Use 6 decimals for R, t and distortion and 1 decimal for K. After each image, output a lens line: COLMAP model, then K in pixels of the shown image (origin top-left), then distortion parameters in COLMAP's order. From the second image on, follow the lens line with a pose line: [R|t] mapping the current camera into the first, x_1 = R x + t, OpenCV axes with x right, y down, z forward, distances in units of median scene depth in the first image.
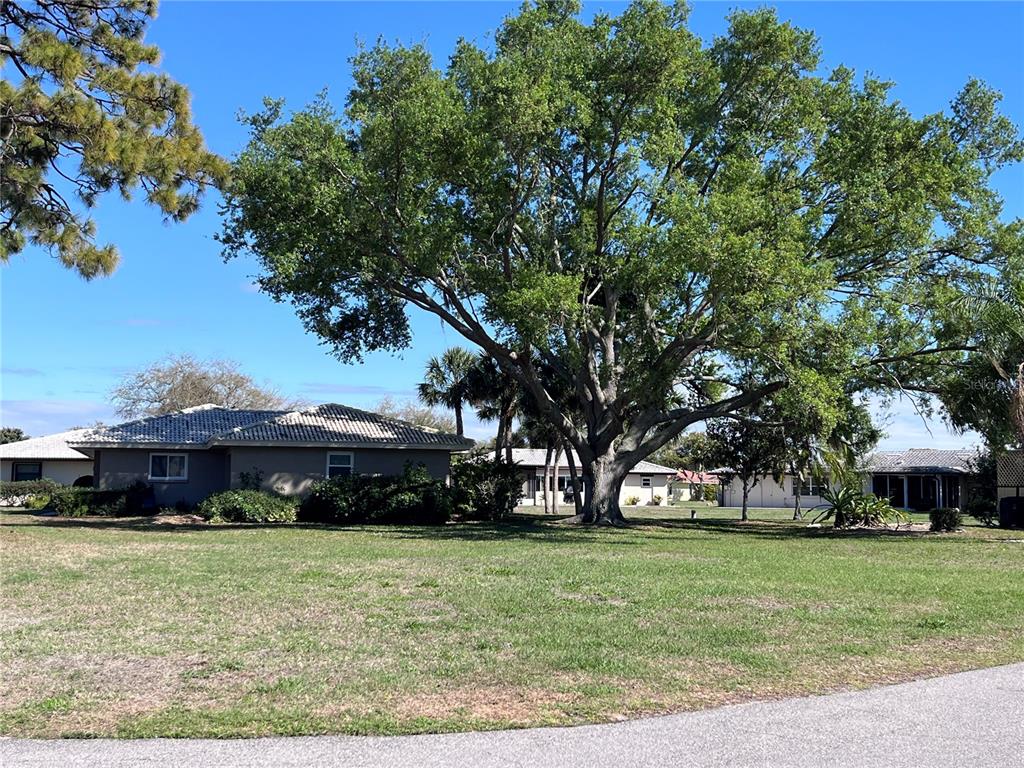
lens RADIAL K [[1252.6, 0, 512.0], [0, 1252.6, 384.0], [0, 0, 1]] dist [0.004973, 0.001943]
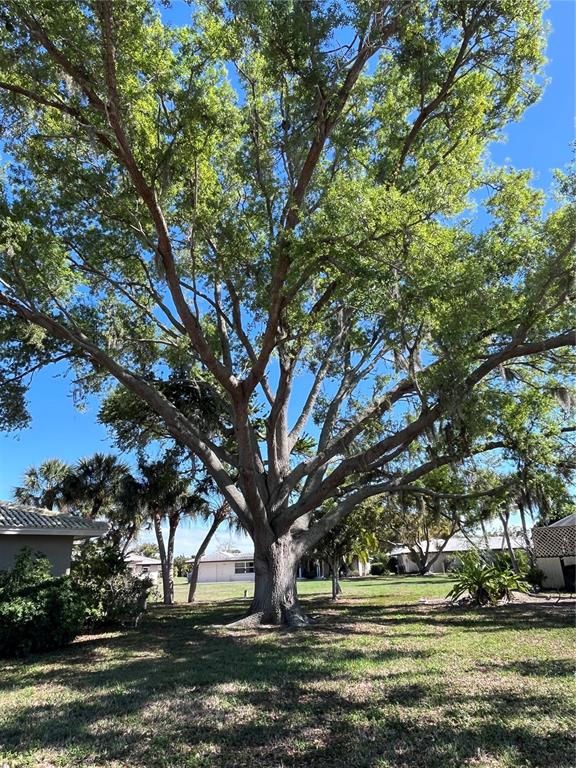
lens RADIAL K [[476.0, 0, 288.0], [0, 476.0, 384.0], [0, 0, 1]] dist [-0.004556, -0.001215]
pose [[0.887238, 0.124384, 0.444226, -0.081370], [0.008019, 0.958659, -0.284443, 0.049306], [-0.461242, 0.255931, 0.849562, 0.680908]]
